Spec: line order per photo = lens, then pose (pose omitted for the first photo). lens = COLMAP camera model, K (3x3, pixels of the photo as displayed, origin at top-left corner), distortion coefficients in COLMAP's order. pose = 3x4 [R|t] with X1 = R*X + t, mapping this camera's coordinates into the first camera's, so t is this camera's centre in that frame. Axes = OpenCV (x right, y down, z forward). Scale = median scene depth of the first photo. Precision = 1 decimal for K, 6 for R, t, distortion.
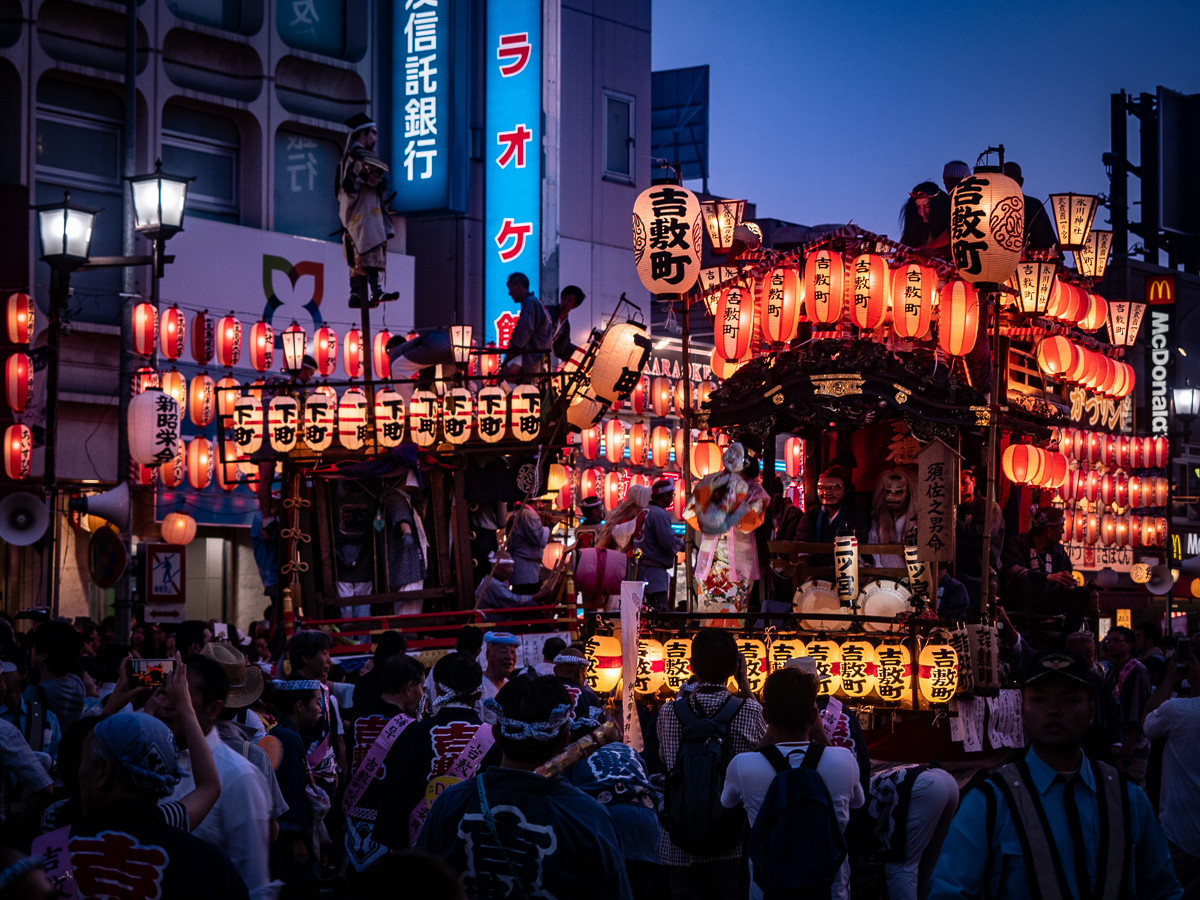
lens RADIAL K [[2953.2, 0, 600.0], [0, 2953.2, 351.5], [0, 0, 1]] dist [0.008377, 0.409224]
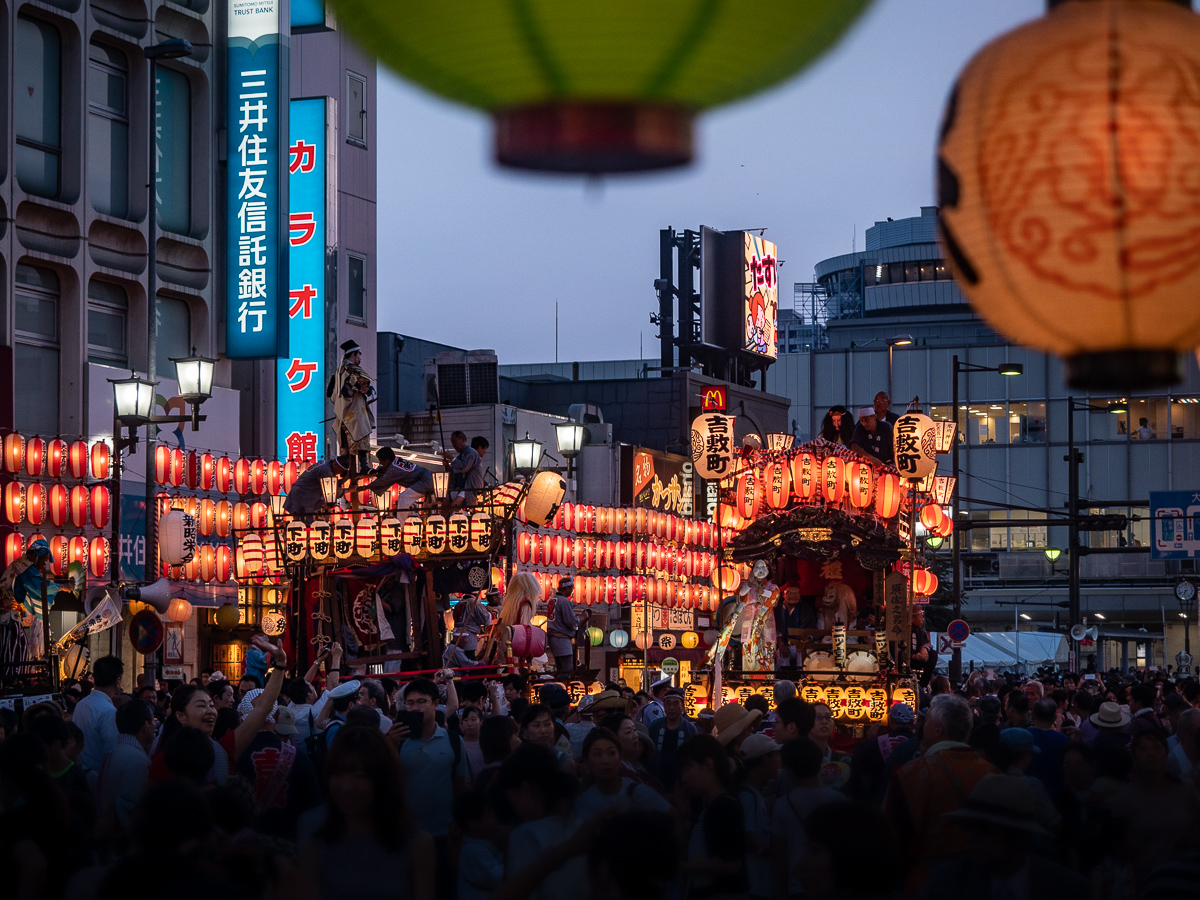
lens RADIAL K [[2953.2, 0, 600.0], [0, 2953.2, 351.5], [0, 0, 1]] dist [0.008377, 0.409224]
pose [[0.976792, 0.015422, 0.213635, -0.260954], [-0.011920, 0.999773, -0.017671, -0.040184], [-0.213859, 0.014714, 0.976754, -0.403179]]
